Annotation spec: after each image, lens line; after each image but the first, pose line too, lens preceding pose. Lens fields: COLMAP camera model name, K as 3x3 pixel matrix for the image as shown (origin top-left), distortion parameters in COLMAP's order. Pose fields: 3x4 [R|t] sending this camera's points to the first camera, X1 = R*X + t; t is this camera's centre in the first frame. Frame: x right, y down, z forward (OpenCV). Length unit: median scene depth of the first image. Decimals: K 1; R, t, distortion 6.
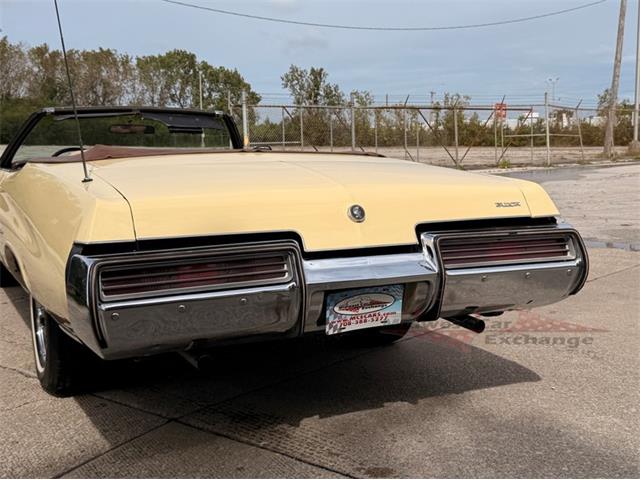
lens RADIAL K [[797.9, 0, 319.1], [0, 797.9, 239.0], [0, 0, 1]] dist [0.116677, -0.050316]
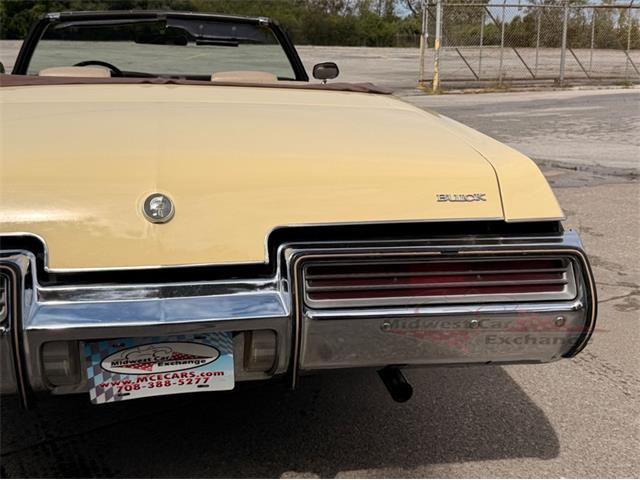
lens RADIAL K [[801.7, 0, 324.5], [0, 801.7, 241.9], [0, 0, 1]] dist [0.174591, -0.490118]
pose [[0.963005, 0.080177, -0.257280, 0.319431], [-0.048398, 0.990649, 0.127566, -0.088676], [0.265101, -0.110395, 0.957880, 0.441644]]
